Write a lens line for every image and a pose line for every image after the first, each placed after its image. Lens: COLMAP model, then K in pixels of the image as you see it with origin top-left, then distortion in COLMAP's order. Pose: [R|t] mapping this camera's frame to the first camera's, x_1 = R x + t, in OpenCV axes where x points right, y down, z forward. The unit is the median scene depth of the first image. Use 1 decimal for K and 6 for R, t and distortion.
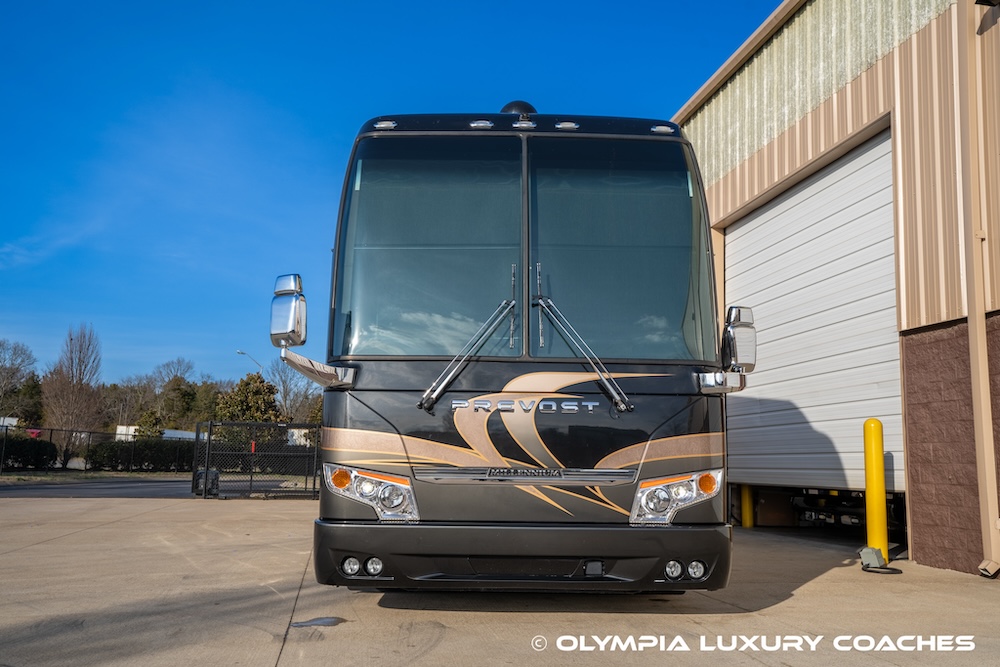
lens RADIAL K [[878.1, 0, 500.0], [0, 878.1, 333.5], [0, 0, 1]] dist [0.015890, 0.093631]
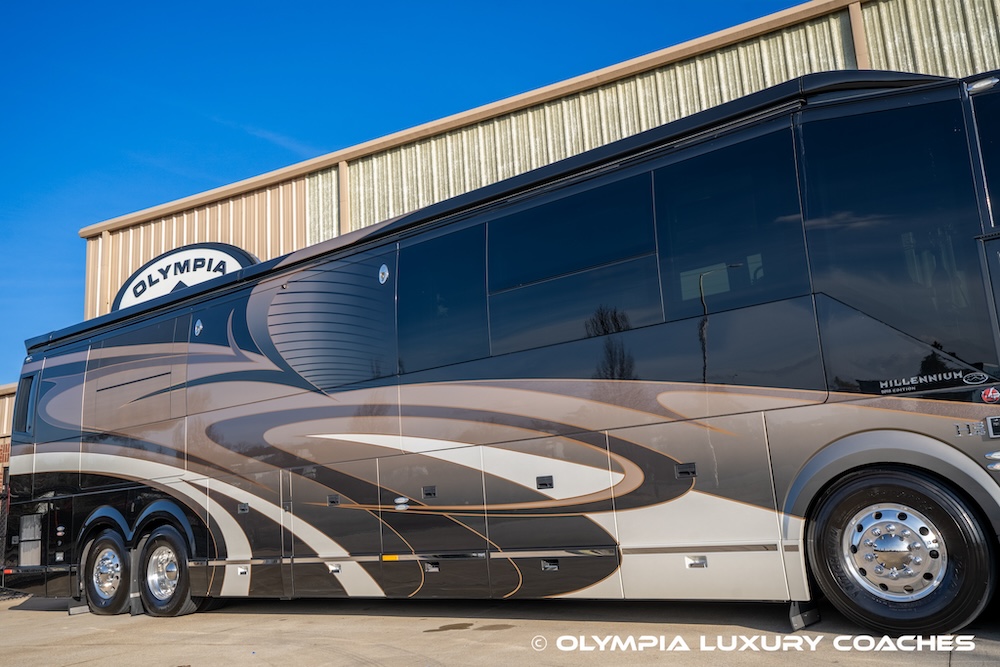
lens RADIAL K [[868.8, 0, 498.1], [0, 868.8, 332.8], [0, 0, 1]] dist [0.016863, 0.078298]
pose [[0.611966, 0.095659, 0.785077, -1.309165], [-0.034243, 0.994932, -0.094536, 0.133245], [-0.790142, 0.030969, 0.612141, 1.049281]]
